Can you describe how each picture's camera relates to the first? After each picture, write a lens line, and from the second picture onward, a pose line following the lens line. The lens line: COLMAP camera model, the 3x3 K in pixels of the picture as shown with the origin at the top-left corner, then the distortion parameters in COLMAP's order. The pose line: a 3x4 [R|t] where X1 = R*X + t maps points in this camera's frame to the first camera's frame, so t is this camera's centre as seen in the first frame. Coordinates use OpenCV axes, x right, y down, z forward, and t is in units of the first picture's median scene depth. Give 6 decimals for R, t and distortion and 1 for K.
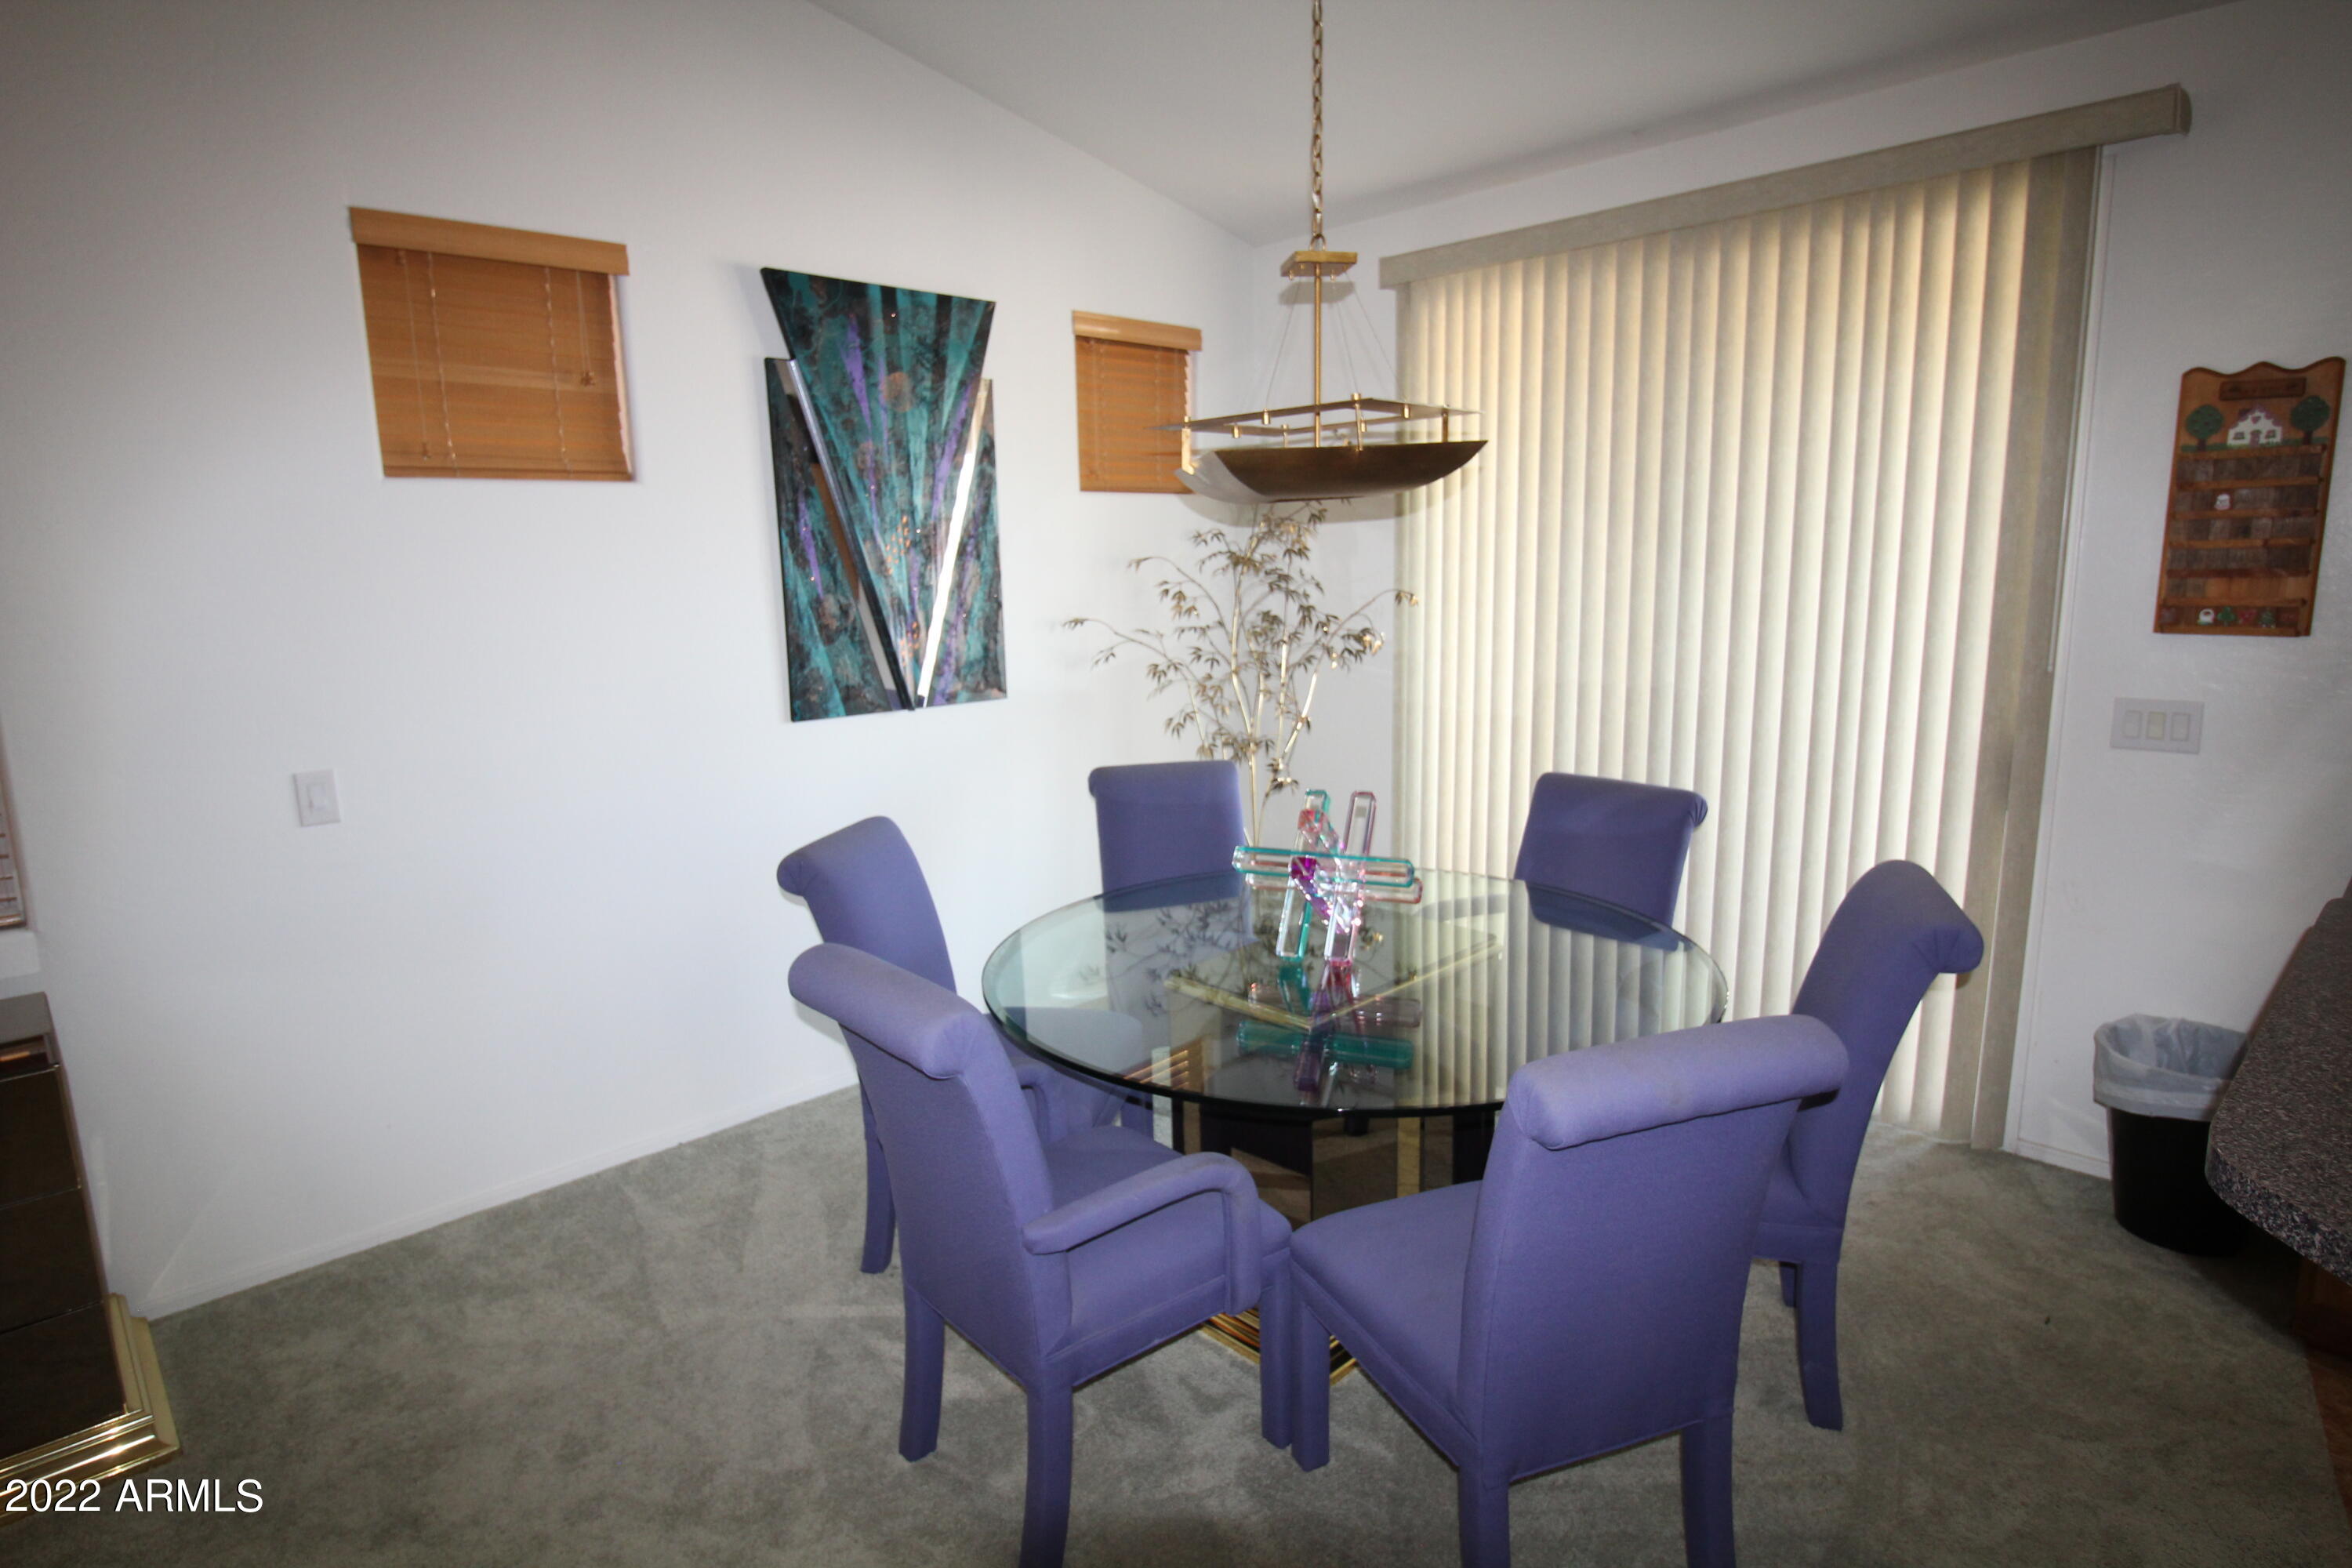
lens RADIAL K [[1257.1, 0, 1156.0], [0, 1257.1, 773.8], [0, 0, 1]] dist [-0.014549, -0.001046]
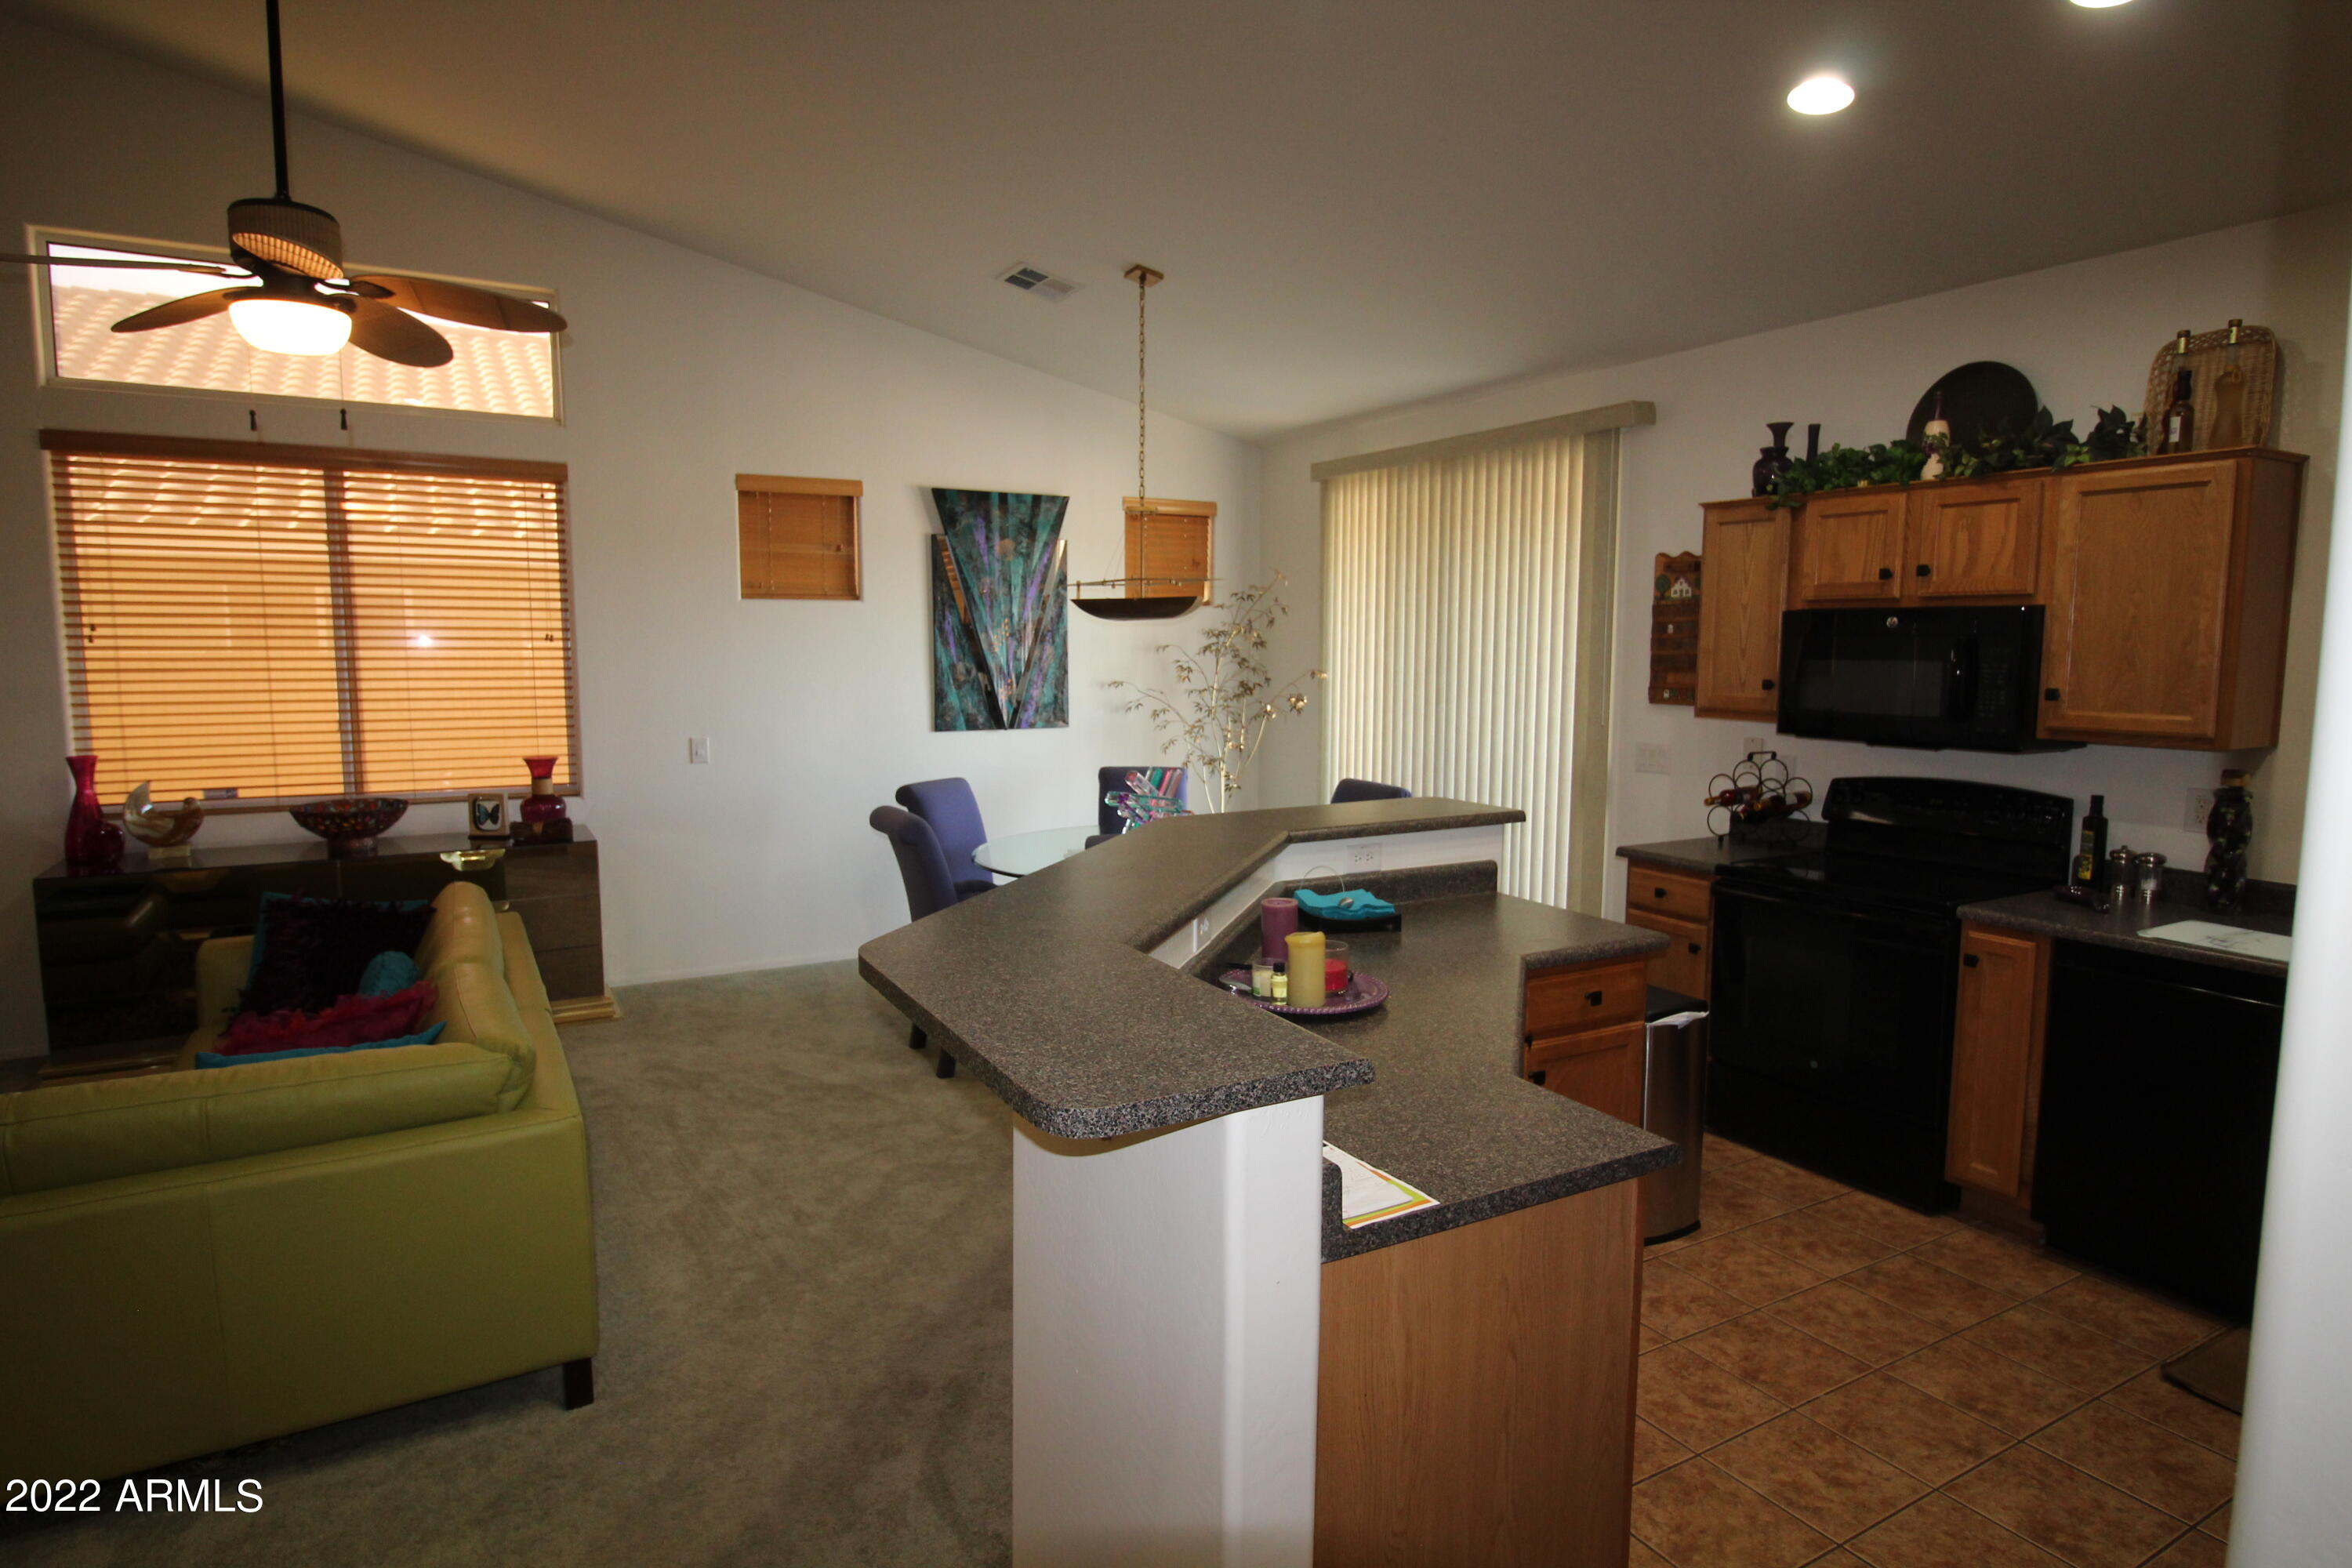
lens RADIAL K [[1257.1, 0, 1154.1], [0, 1257.1, 790.2], [0, 0, 1]] dist [-0.014549, -0.001046]
pose [[0.967971, 0.052574, -0.245494, 0.456050], [-0.064668, 0.997045, -0.041461, 0.097264], [0.242589, 0.056009, 0.968511, -0.663532]]
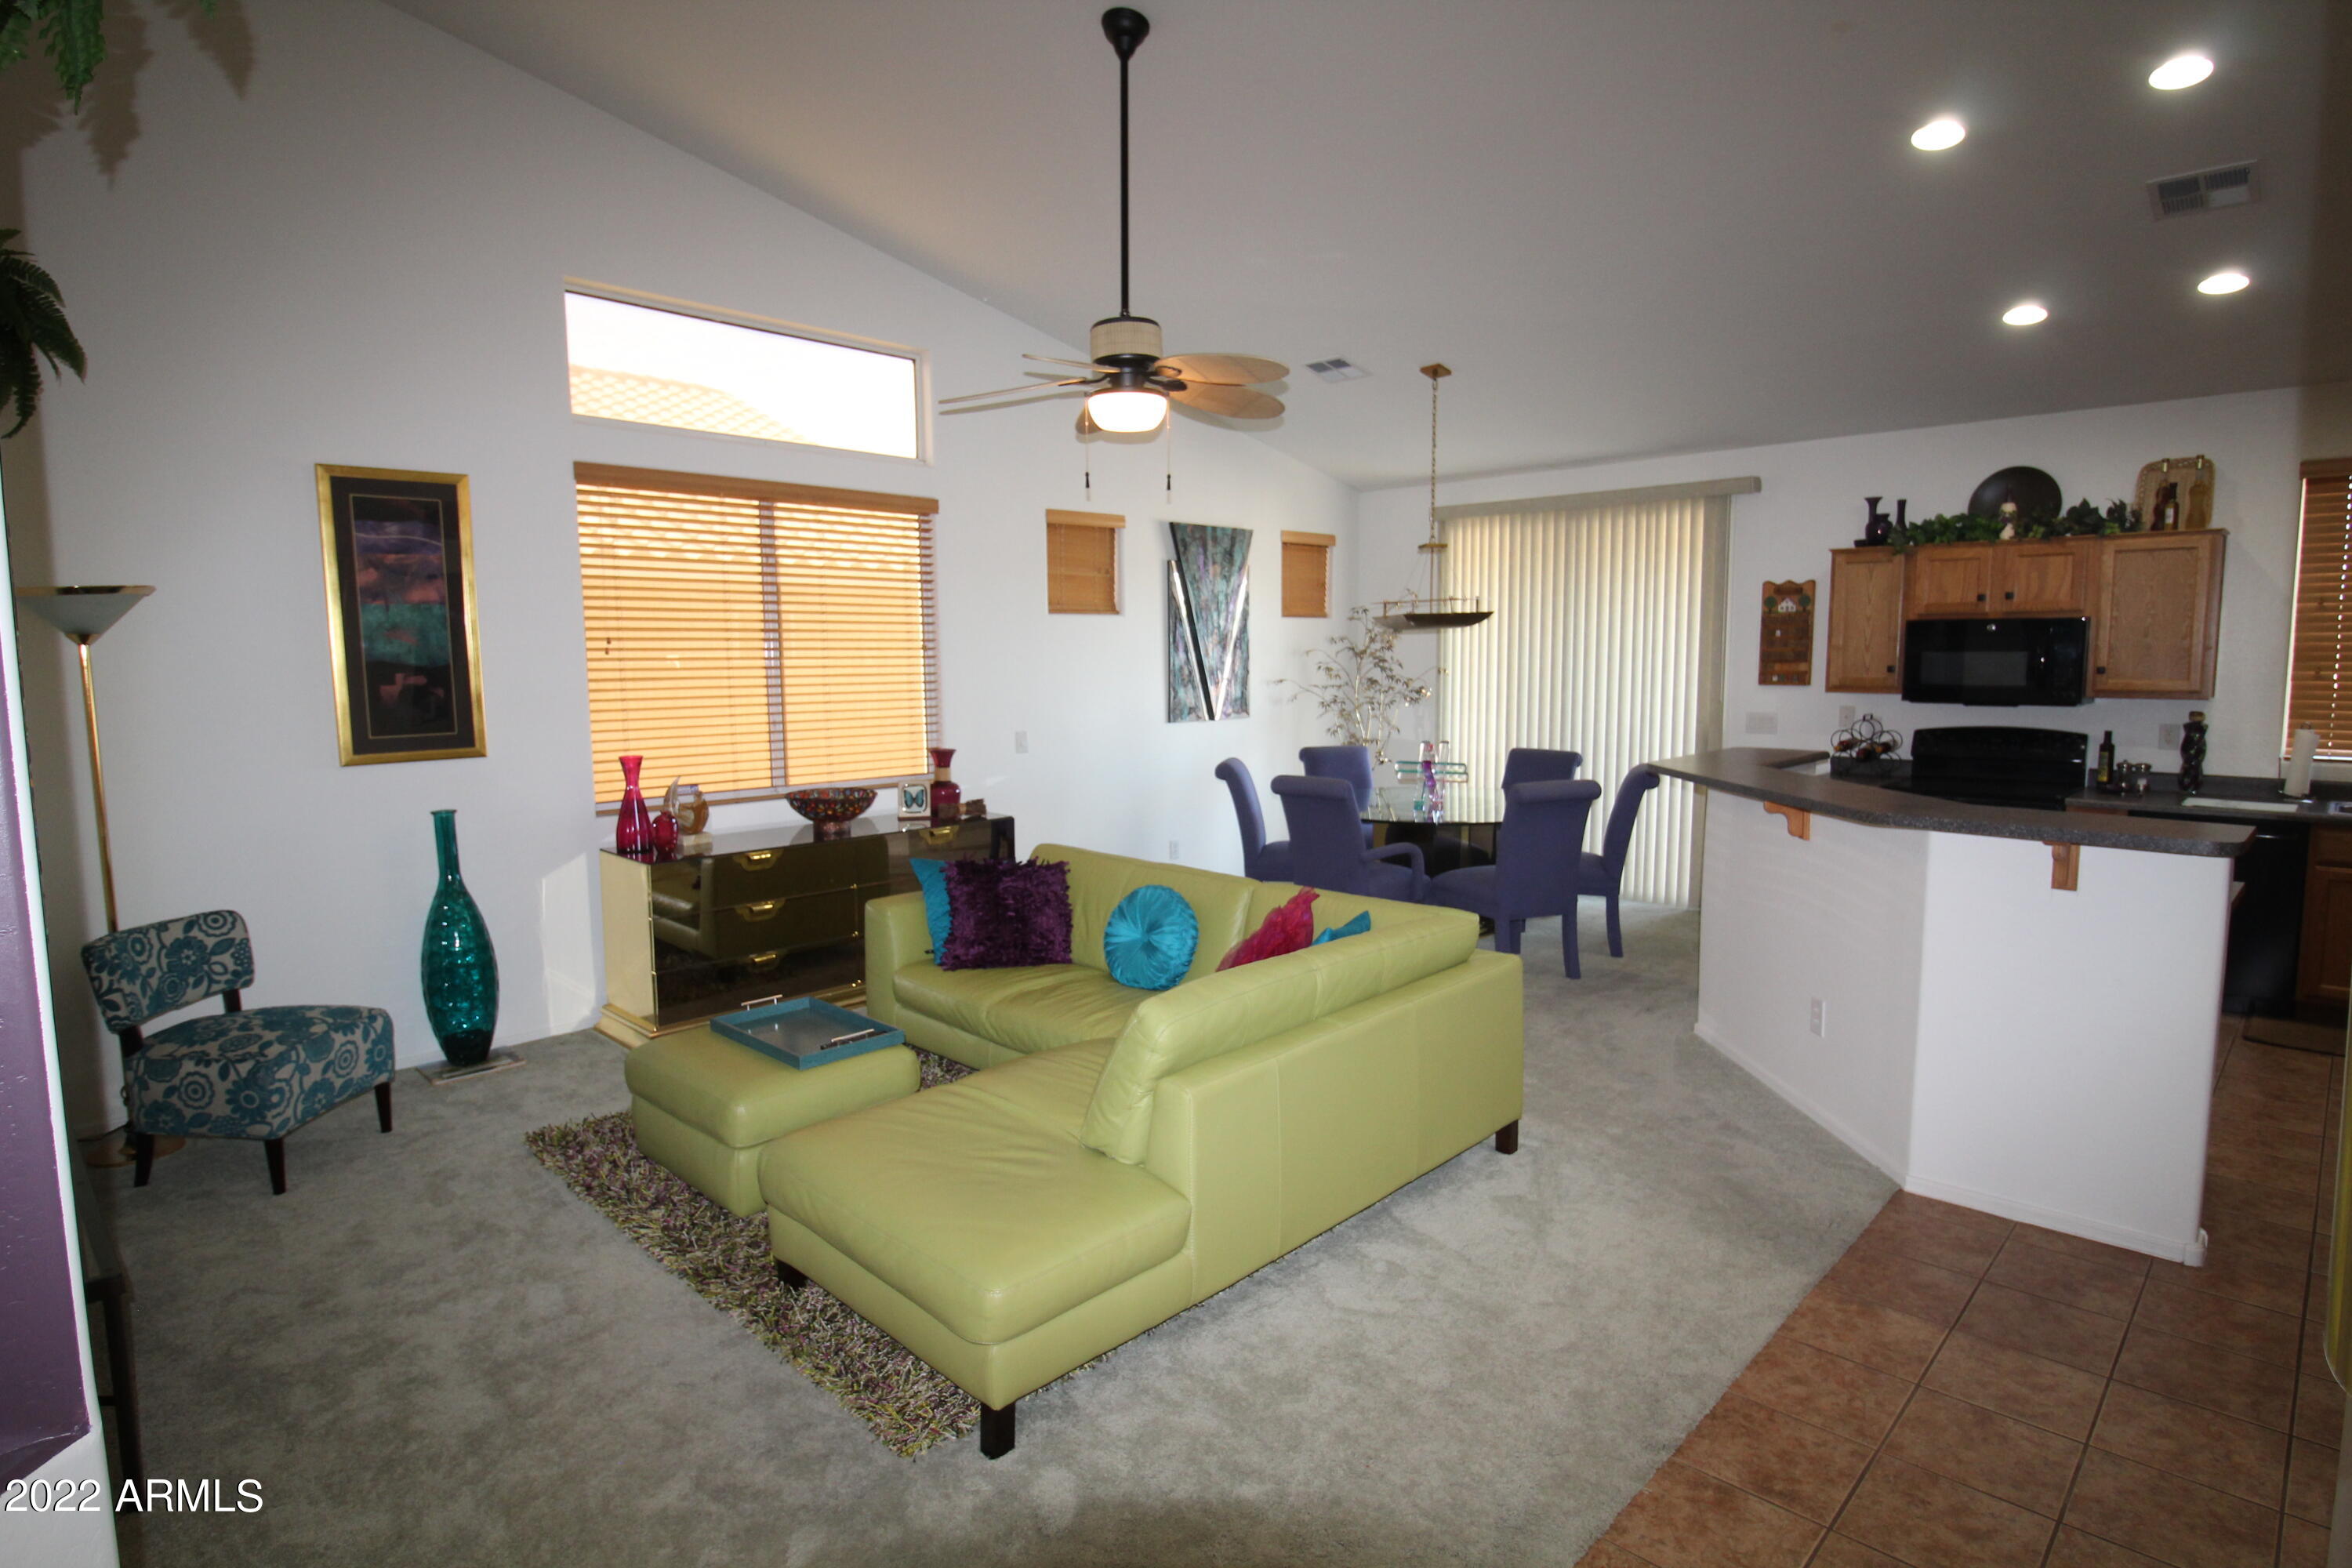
lens RADIAL K [[1257.1, 0, 1129.5], [0, 1257.1, 780.8], [0, 0, 1]] dist [-0.014549, -0.001046]
pose [[0.999844, 0.011058, 0.013760, -0.378956], [-0.010121, 0.997739, -0.066444, 0.200746], [-0.014463, 0.066294, 0.997695, -1.145136]]
